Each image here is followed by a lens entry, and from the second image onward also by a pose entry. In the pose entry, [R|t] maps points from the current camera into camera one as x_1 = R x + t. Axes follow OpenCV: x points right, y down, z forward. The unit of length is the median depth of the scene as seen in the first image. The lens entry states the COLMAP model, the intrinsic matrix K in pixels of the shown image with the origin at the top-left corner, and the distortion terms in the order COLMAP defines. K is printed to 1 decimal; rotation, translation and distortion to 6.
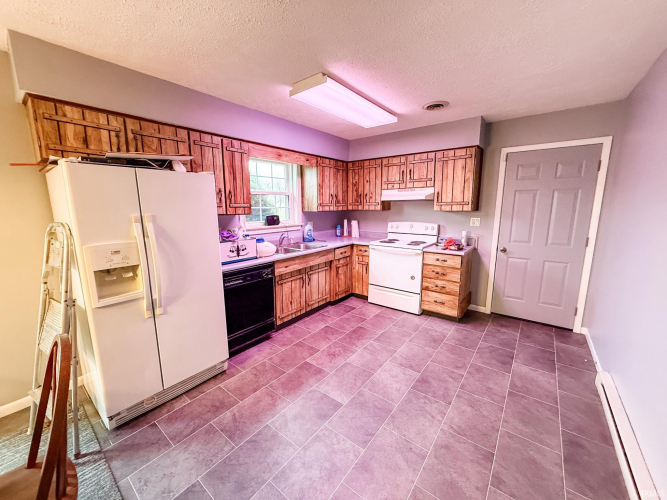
lens RADIAL K [[265.5, 0, 332.2], [0, 265.5, 249.2], [0, 0, 1]] dist [0.001917, 0.000083]
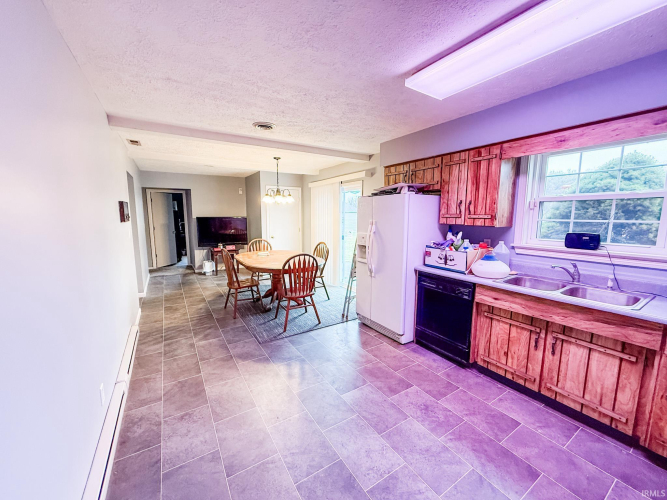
lens RADIAL K [[265.5, 0, 332.4], [0, 265.5, 250.1], [0, 0, 1]] dist [0.001917, 0.000083]
pose [[-0.337090, 0.129417, -0.932535, 0.732787], [-0.156387, 0.969049, 0.191015, -0.152000], [0.928393, 0.210225, -0.306418, 0.852378]]
